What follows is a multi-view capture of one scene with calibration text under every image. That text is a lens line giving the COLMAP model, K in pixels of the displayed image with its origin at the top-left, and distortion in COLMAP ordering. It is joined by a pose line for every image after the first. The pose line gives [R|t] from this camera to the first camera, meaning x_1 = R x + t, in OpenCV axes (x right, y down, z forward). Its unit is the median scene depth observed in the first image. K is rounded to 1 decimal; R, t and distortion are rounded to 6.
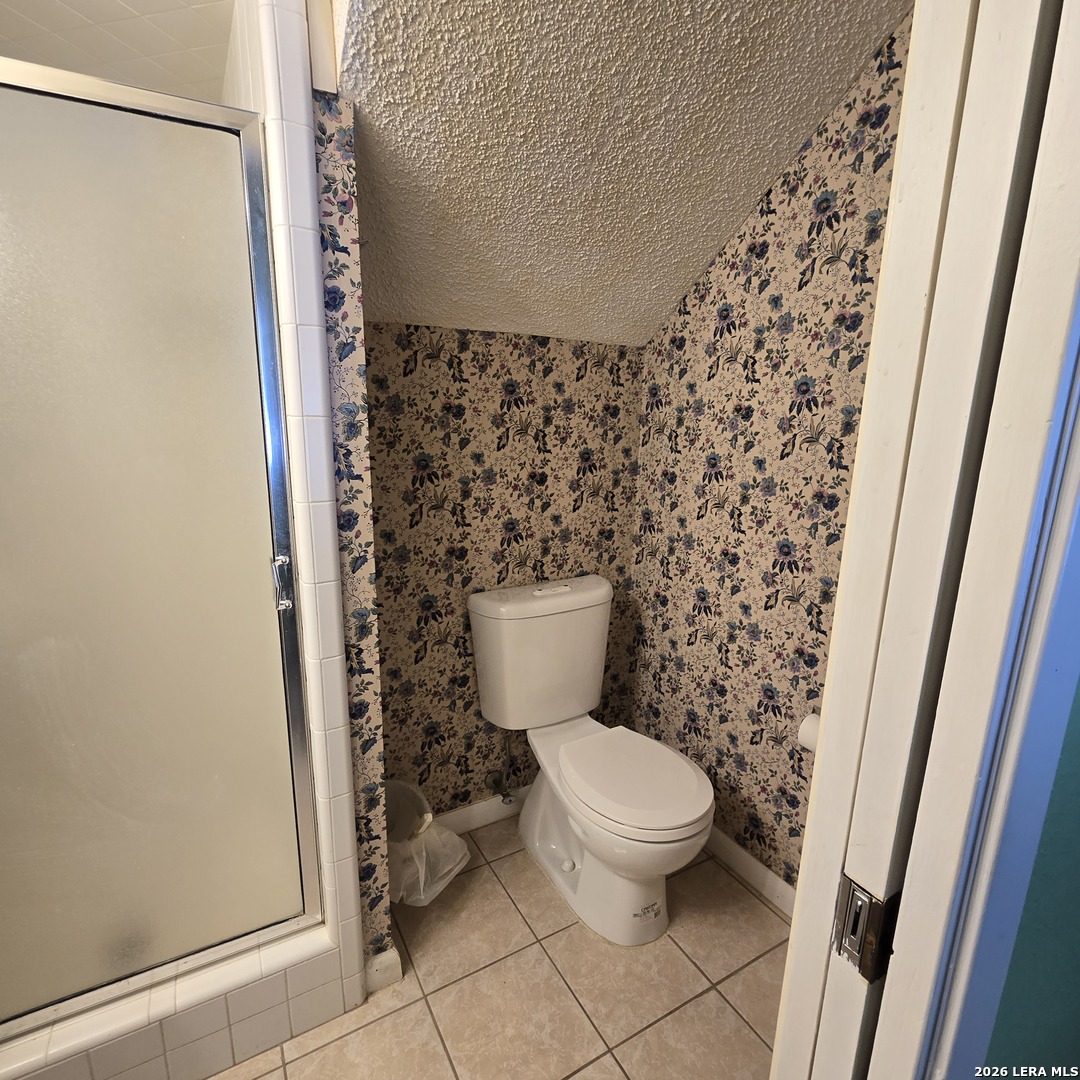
lens RADIAL K [[585.5, 0, 537.3], [0, 585.5, 541.7], [0, 0, 1]] dist [-0.003823, 0.000460]
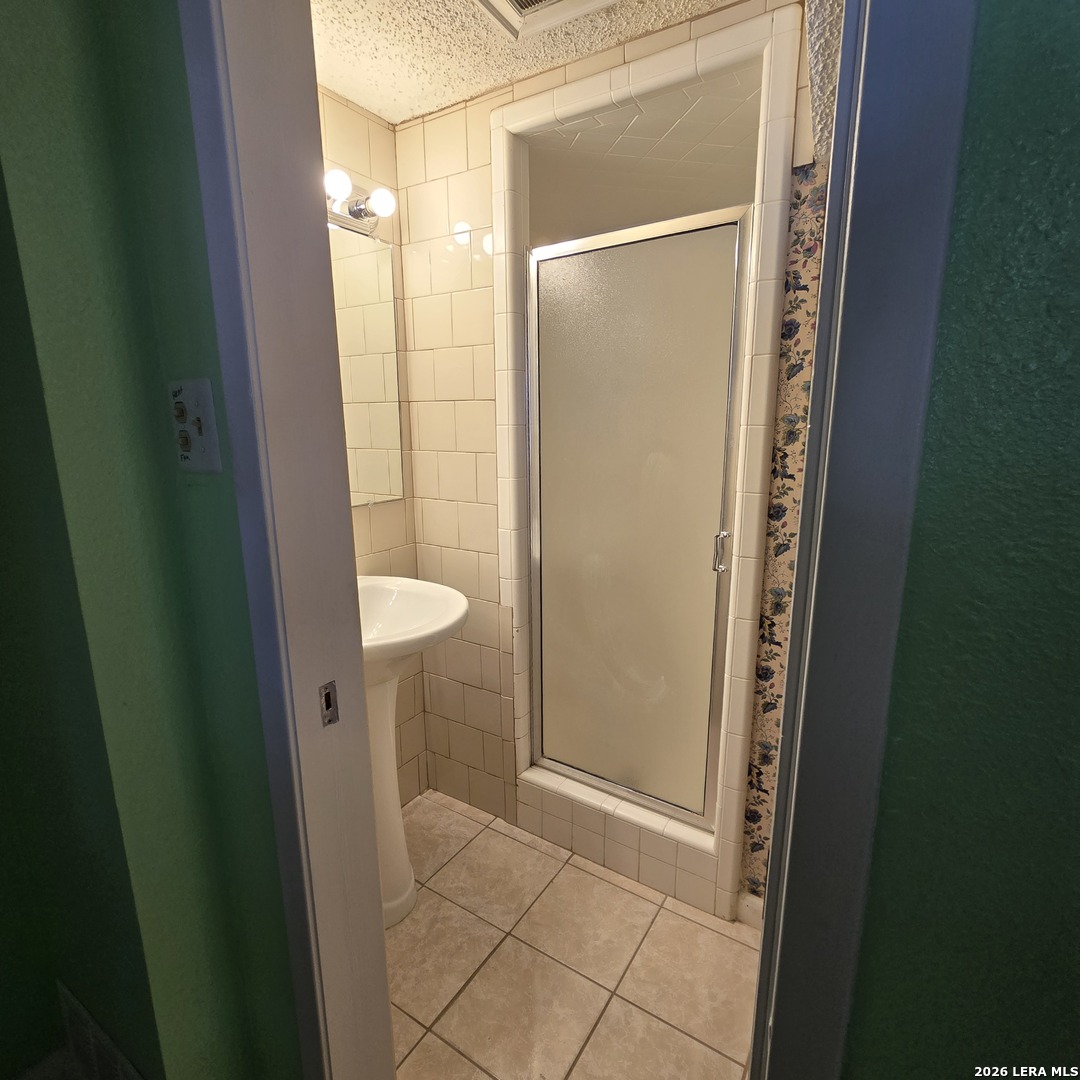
lens RADIAL K [[585.5, 0, 540.5], [0, 585.5, 540.8], [0, 0, 1]] dist [-0.003823, 0.000460]
pose [[0.468028, 0.169385, -0.867328, 0.504862], [-0.185005, 0.978491, 0.091262, 0.002052], [0.864131, 0.117747, 0.489298, 0.001220]]
